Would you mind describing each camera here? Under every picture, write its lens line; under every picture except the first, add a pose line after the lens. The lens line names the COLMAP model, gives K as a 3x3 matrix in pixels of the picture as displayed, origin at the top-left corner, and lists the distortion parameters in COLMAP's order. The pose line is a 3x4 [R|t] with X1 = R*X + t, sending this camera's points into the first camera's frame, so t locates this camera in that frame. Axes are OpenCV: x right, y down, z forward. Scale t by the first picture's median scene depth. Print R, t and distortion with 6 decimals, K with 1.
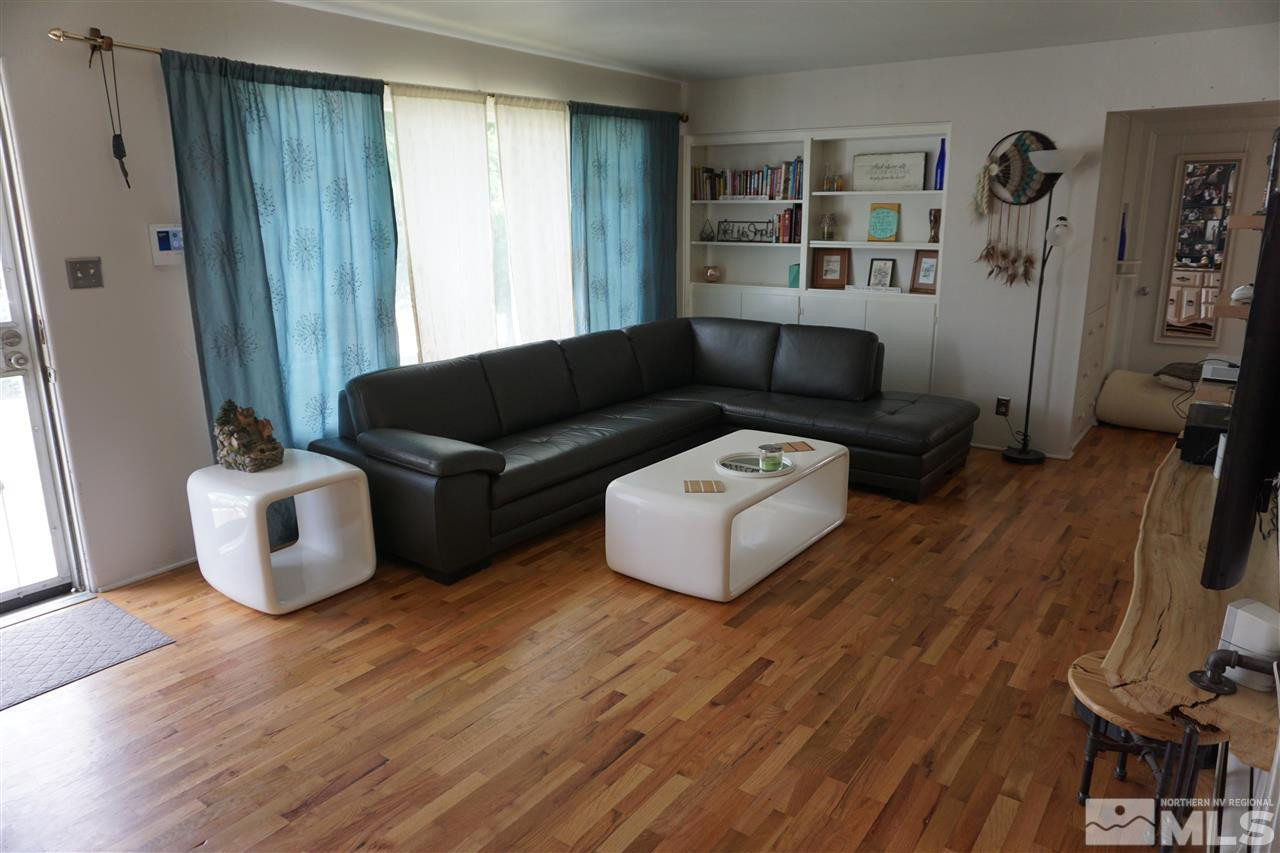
lens RADIAL K [[851.3, 0, 653.3], [0, 851.3, 426.8], [0, 0, 1]] dist [-0.018412, 0.001864]
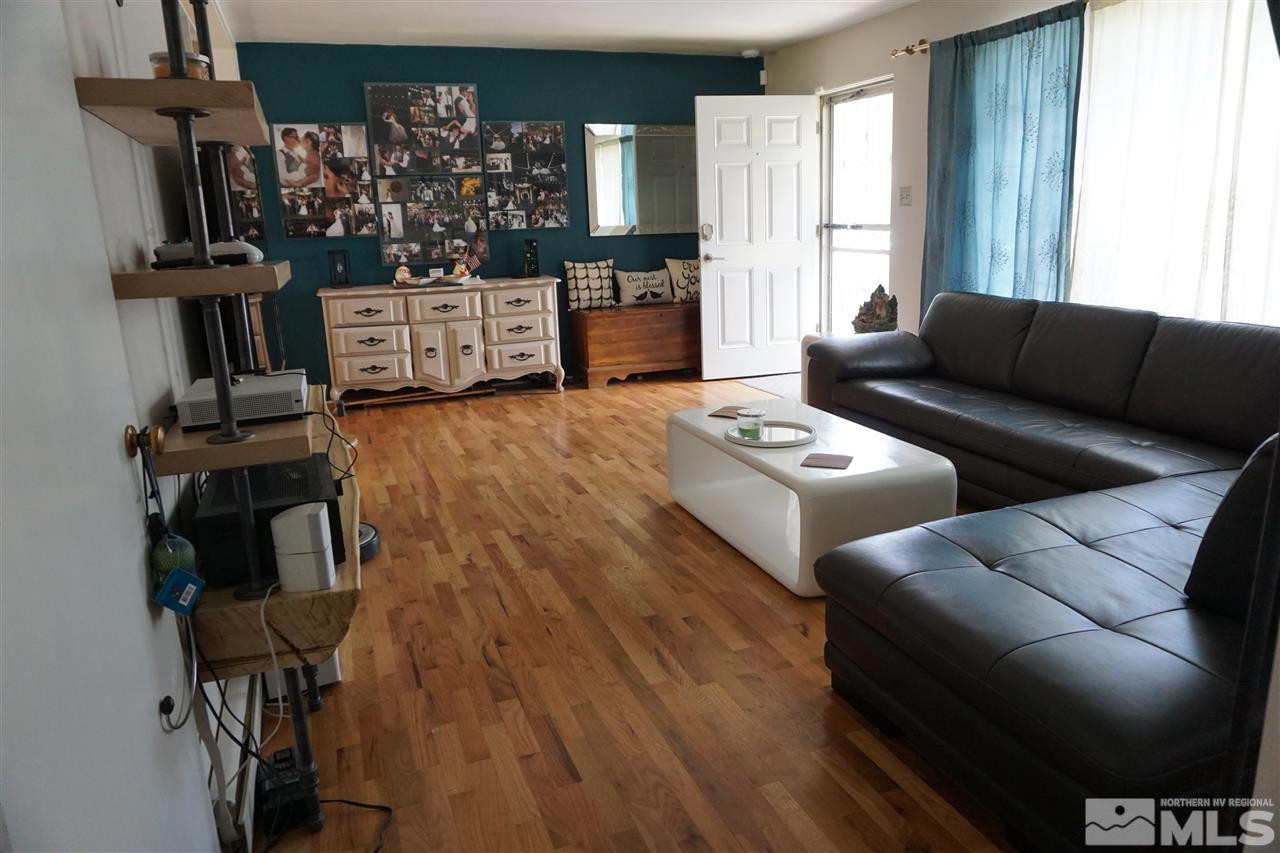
lens RADIAL K [[851.3, 0, 646.1], [0, 851.3, 415.2], [0, 0, 1]] dist [-0.018412, 0.001864]
pose [[-0.551747, 0.220655, -0.804292, 0.656459], [-0.158584, 0.919016, 0.360917, -0.197046], [0.818795, 0.326683, -0.472072, 0.971838]]
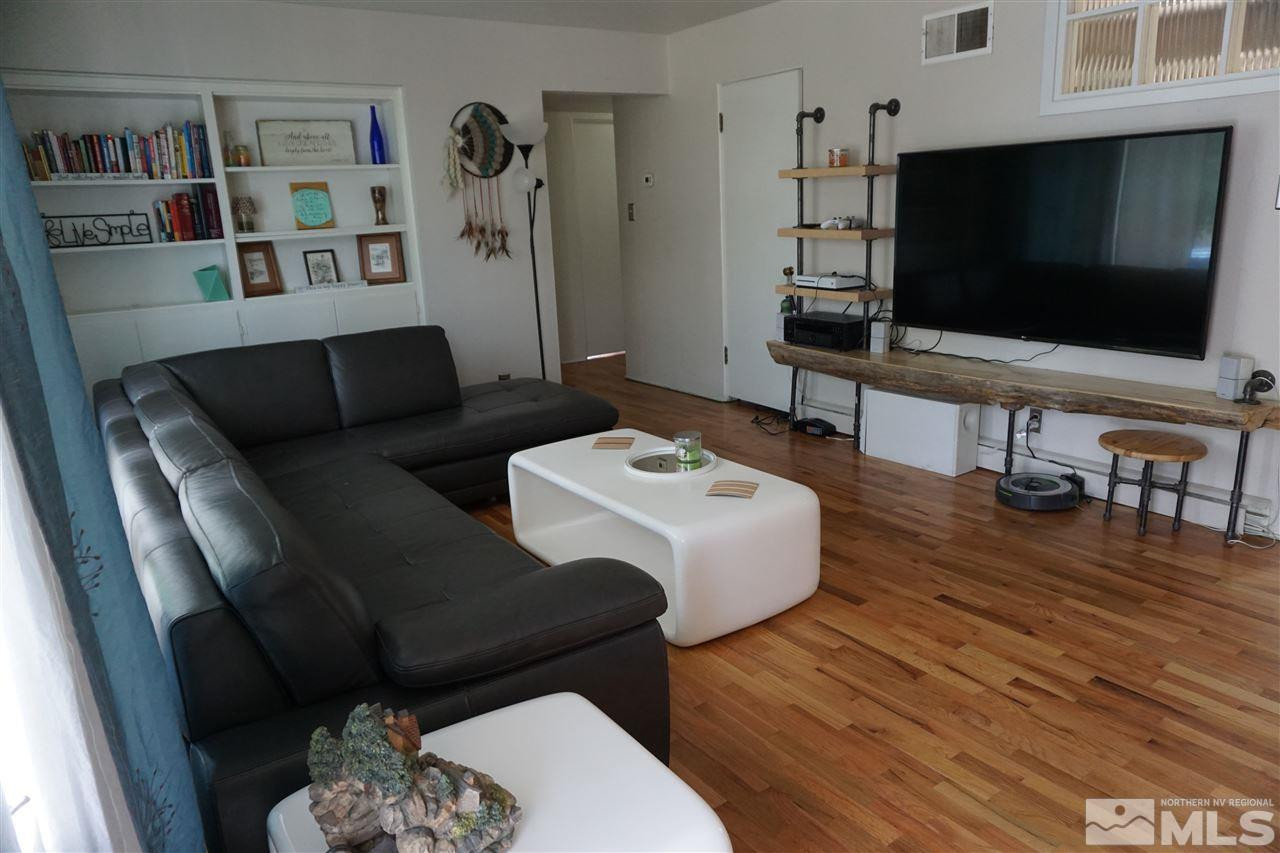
lens RADIAL K [[851.3, 0, 646.8], [0, 851.3, 426.6], [0, 0, 1]] dist [-0.018412, 0.001864]
pose [[0.325972, -0.258105, 0.909463, -0.492644], [0.271080, 0.947131, 0.171634, -0.108401], [-0.905681, 0.190590, 0.378706, 0.519076]]
